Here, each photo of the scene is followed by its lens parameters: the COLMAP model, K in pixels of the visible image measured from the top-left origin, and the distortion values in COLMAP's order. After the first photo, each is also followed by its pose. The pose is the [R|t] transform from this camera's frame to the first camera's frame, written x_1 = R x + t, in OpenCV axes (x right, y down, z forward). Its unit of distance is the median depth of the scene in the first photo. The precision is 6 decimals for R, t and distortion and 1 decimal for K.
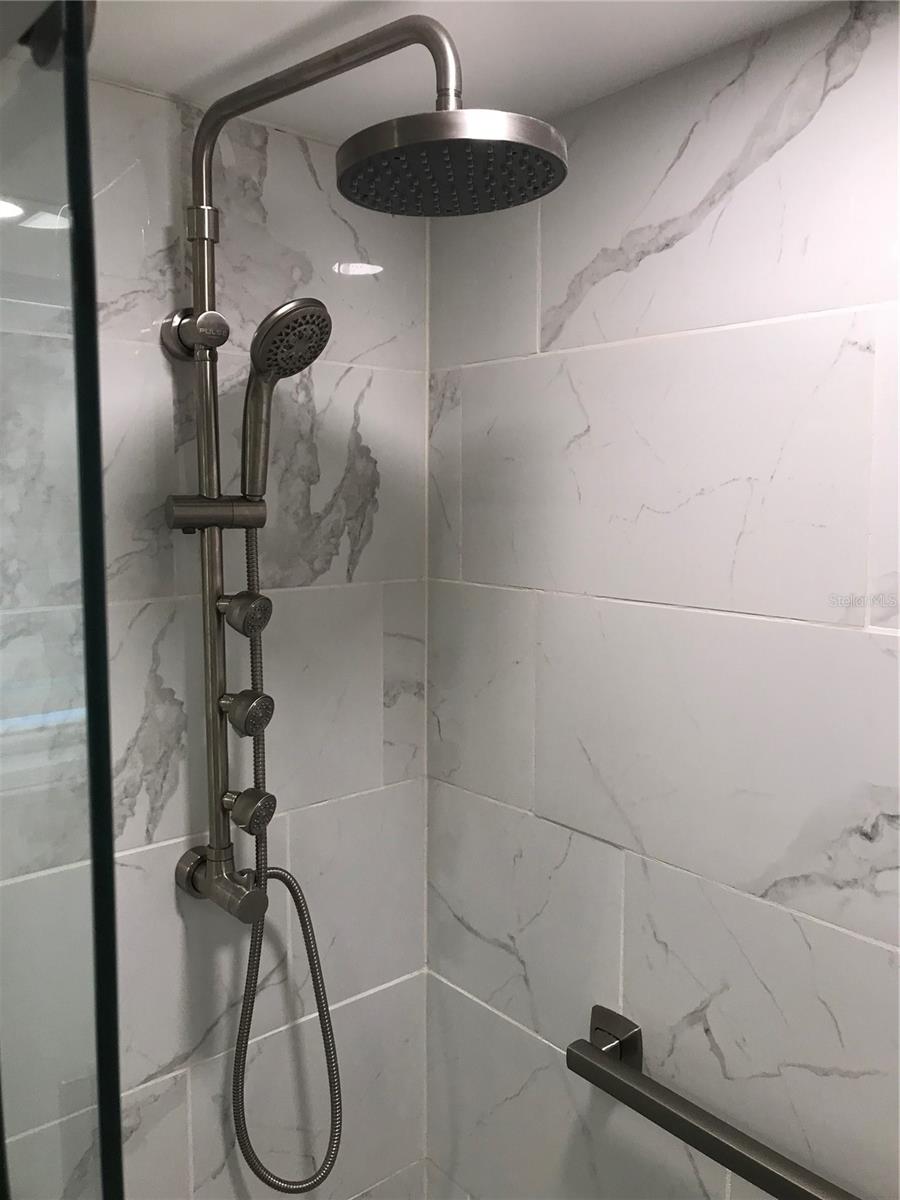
lens RADIAL K [[987.8, 0, 450.0], [0, 987.8, 600.0], [0, 0, 1]] dist [0.009100, 0.003348]
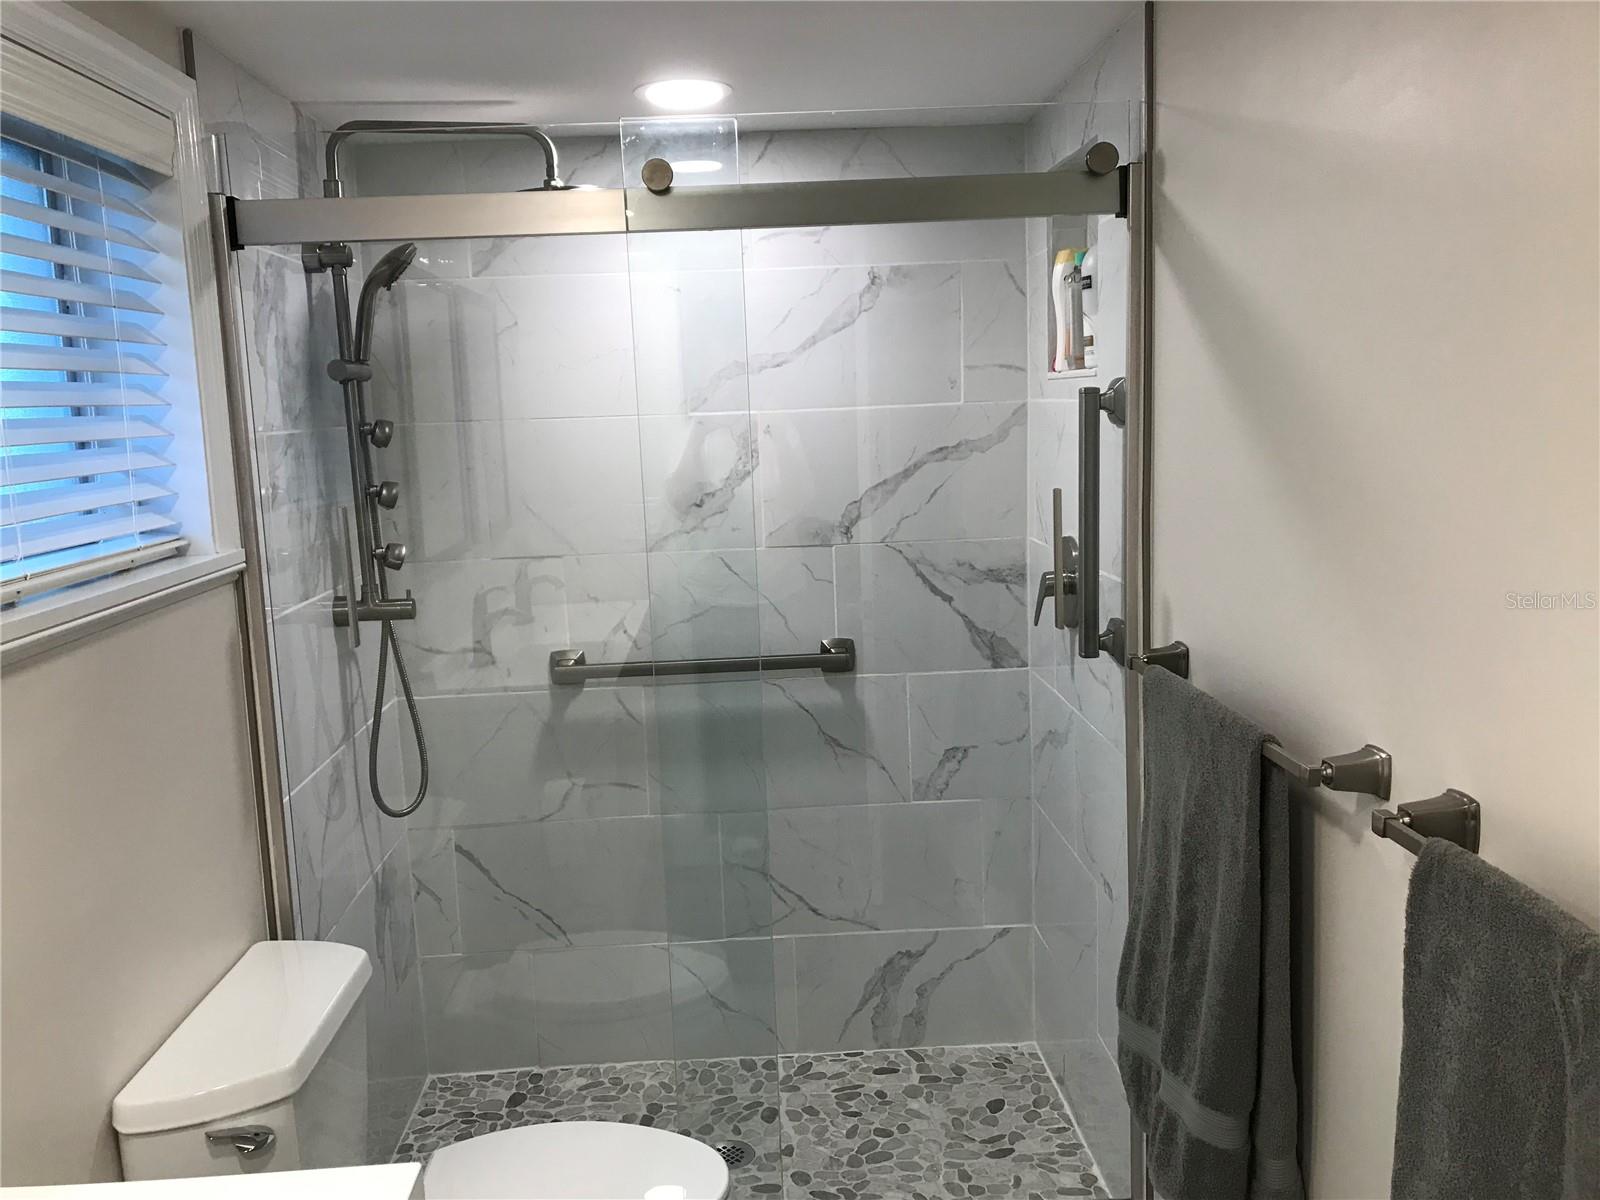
lens RADIAL K [[1317.0, 0, 800.0], [0, 1317.0, 600.0], [0, 0, 1]] dist [0.009100, 0.003348]
pose [[0.604428, -0.144154, 0.783509, -1.470003], [0.120259, 0.988732, 0.089139, 0.167096], [-0.787531, 0.040346, 0.614954, -0.831577]]
